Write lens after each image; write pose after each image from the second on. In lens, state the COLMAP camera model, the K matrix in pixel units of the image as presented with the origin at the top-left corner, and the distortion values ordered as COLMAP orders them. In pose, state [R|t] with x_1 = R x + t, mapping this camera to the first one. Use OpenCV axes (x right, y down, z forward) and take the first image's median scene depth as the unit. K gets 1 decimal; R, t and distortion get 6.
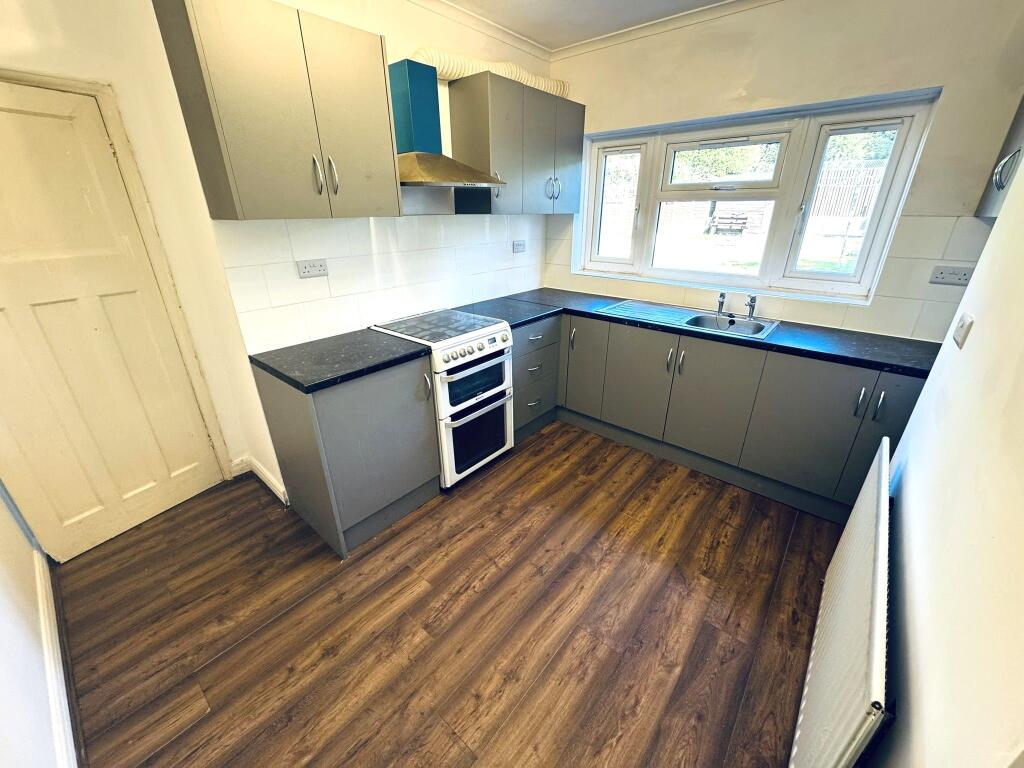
lens RADIAL K [[407.8, 0, 512.0], [0, 407.8, 384.0], [0, 0, 1]] dist [-0.000747, 0.000181]
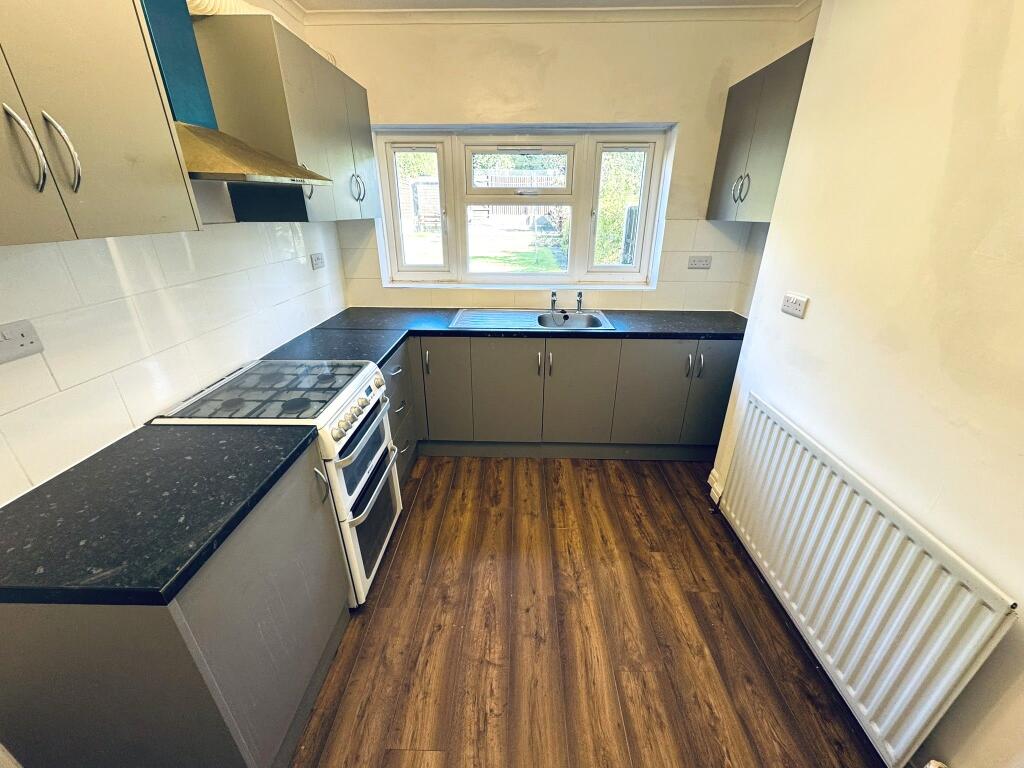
lens RADIAL K [[407.8, 0, 512.0], [0, 407.8, 384.0], [0, 0, 1]] dist [-0.000747, 0.000181]
pose [[0.778183, -0.245370, 0.578121, -0.280132], [0.243044, 0.966454, 0.083038, -0.119114], [-0.579103, 0.075891, 0.811715, 0.241806]]
